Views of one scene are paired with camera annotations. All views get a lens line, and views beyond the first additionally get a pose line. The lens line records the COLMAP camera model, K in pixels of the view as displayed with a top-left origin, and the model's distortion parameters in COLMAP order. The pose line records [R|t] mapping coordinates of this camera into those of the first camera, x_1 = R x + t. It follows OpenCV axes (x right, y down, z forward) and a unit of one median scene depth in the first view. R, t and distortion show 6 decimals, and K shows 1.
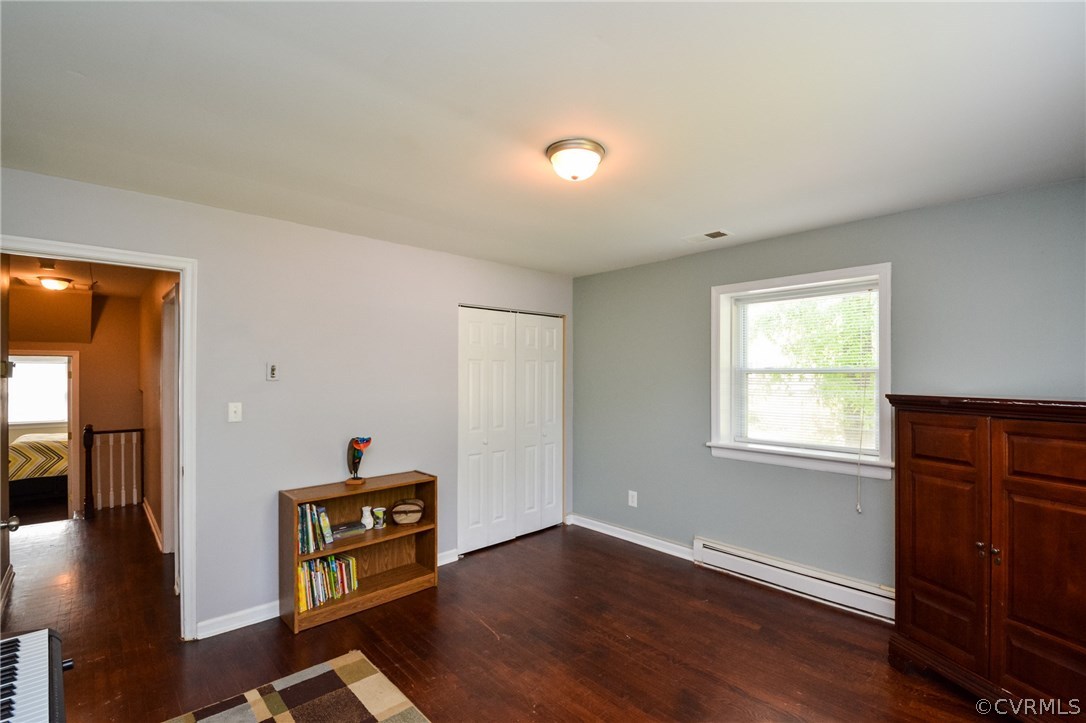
lens RADIAL K [[472.1, 0, 551.6], [0, 472.1, 366.6], [0, 0, 1]] dist [0.002601, -0.015438]
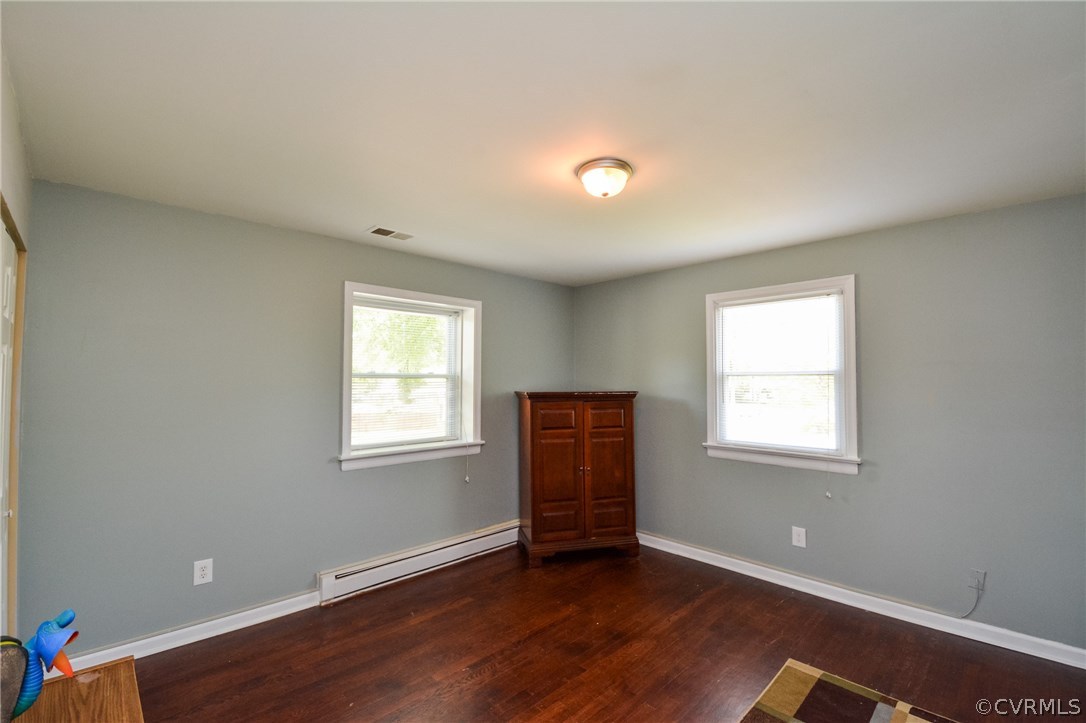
lens RADIAL K [[472.1, 0, 551.6], [0, 472.1, 366.6], [0, 0, 1]] dist [0.002601, -0.015438]
pose [[-0.014446, 0.028852, 0.999479, -0.895058], [-0.018732, 0.999400, -0.029120, 0.019814], [-0.999720, -0.019143, -0.013897, 1.008524]]
